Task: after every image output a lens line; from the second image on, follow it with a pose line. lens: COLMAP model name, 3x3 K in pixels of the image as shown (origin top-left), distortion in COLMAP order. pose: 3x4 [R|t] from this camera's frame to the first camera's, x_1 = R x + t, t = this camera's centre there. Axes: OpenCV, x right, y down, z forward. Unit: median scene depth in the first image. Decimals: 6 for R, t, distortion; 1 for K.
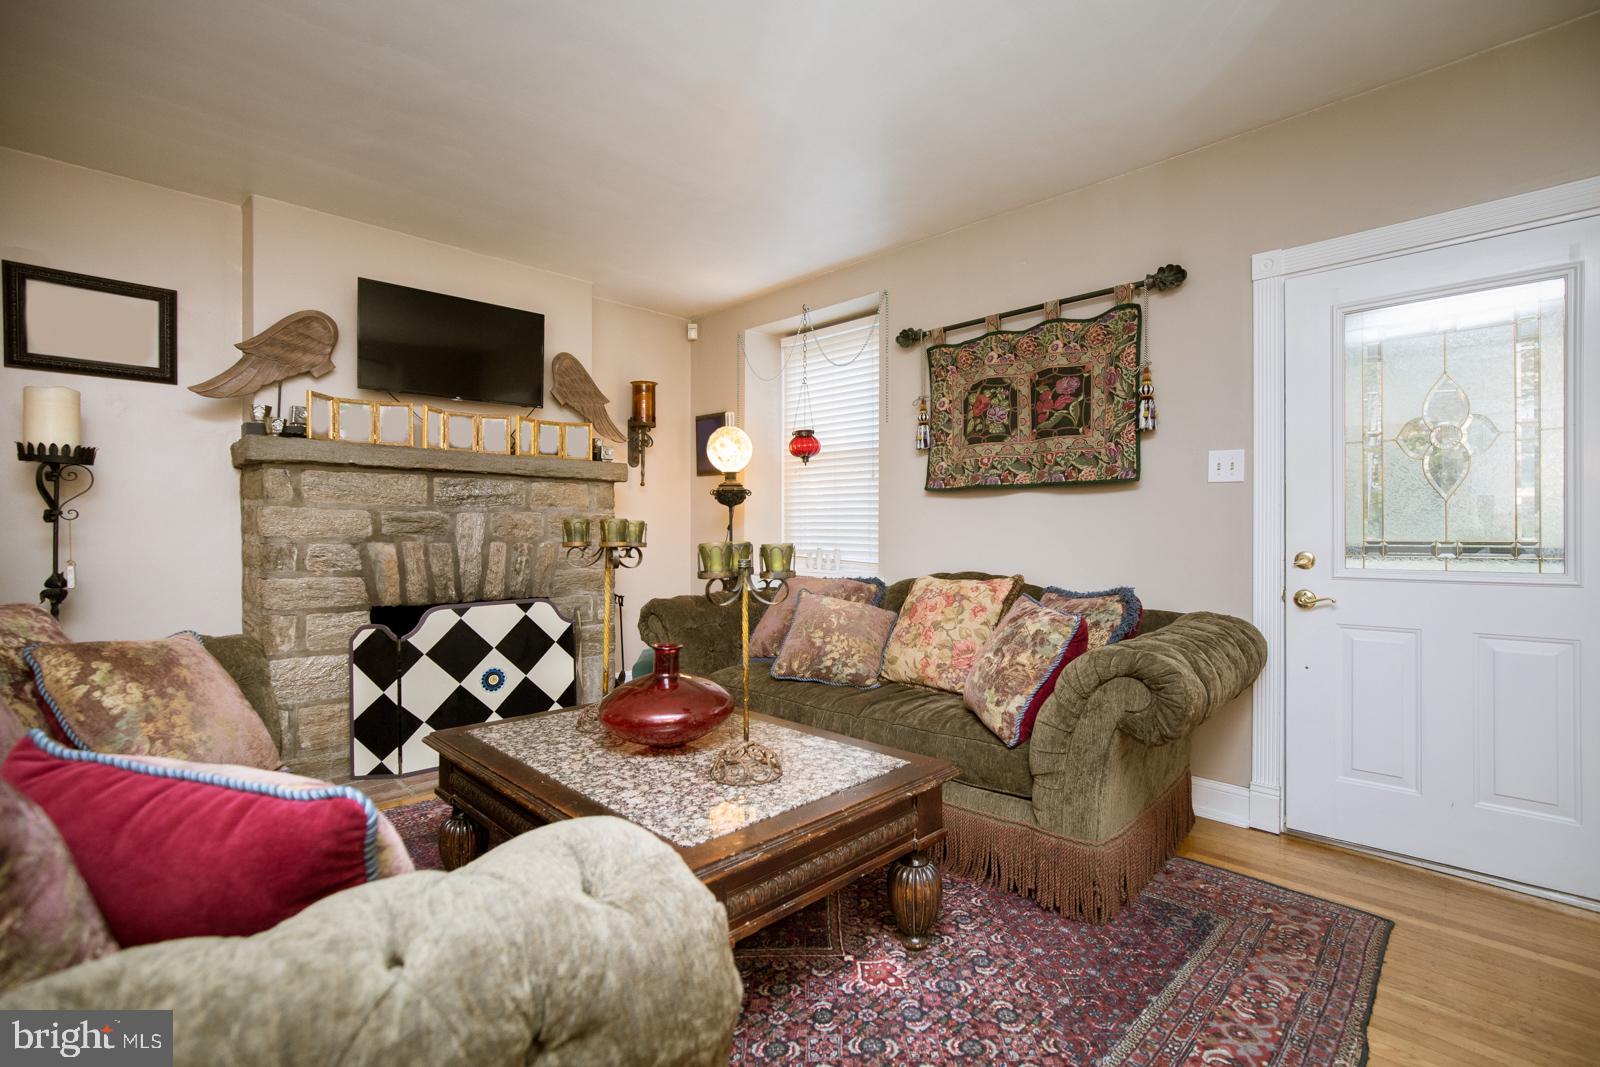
lens RADIAL K [[733.6, 0, 800.0], [0, 733.6, 533.5], [0, 0, 1]] dist [-0.001185, -0.000065]
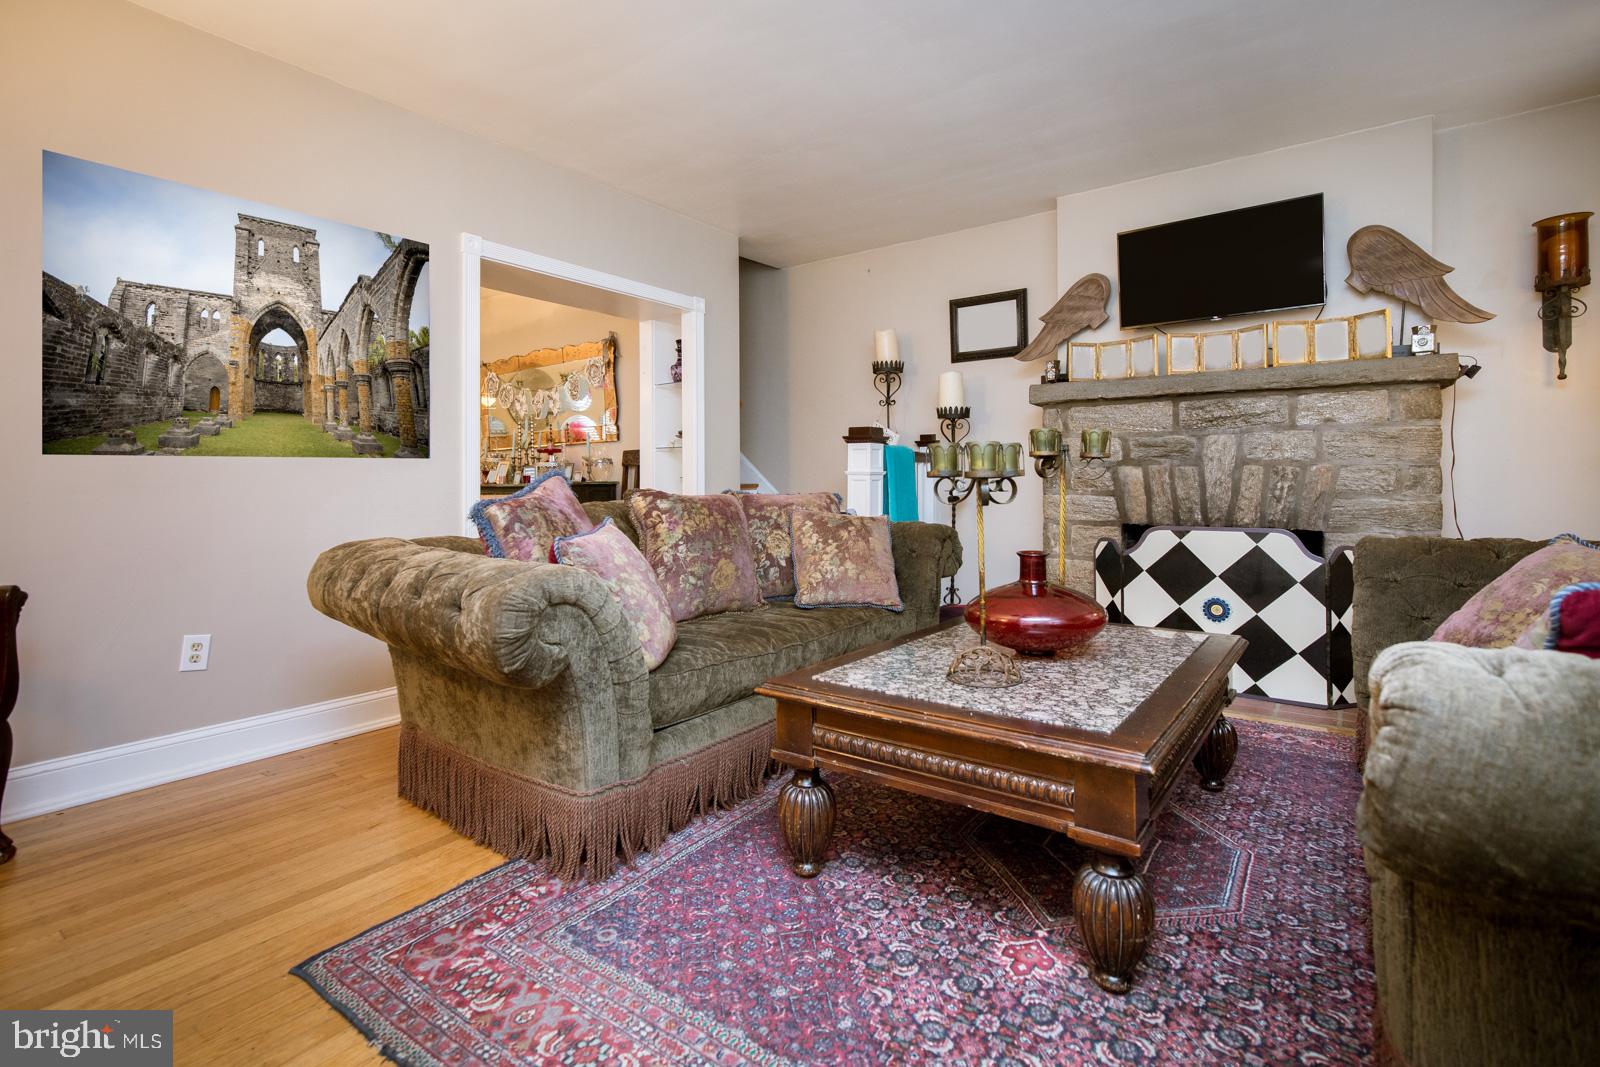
lens RADIAL K [[758.7, 0, 791.7], [0, 758.7, 484.7], [0, 0, 1]] dist [-0.000369, 0.000096]
pose [[0.143622, 0.004973, -0.989620, 0.474468], [-0.000294, 0.999988, 0.004982, 0.033606], [0.989633, -0.000424, 0.143621, 0.319860]]
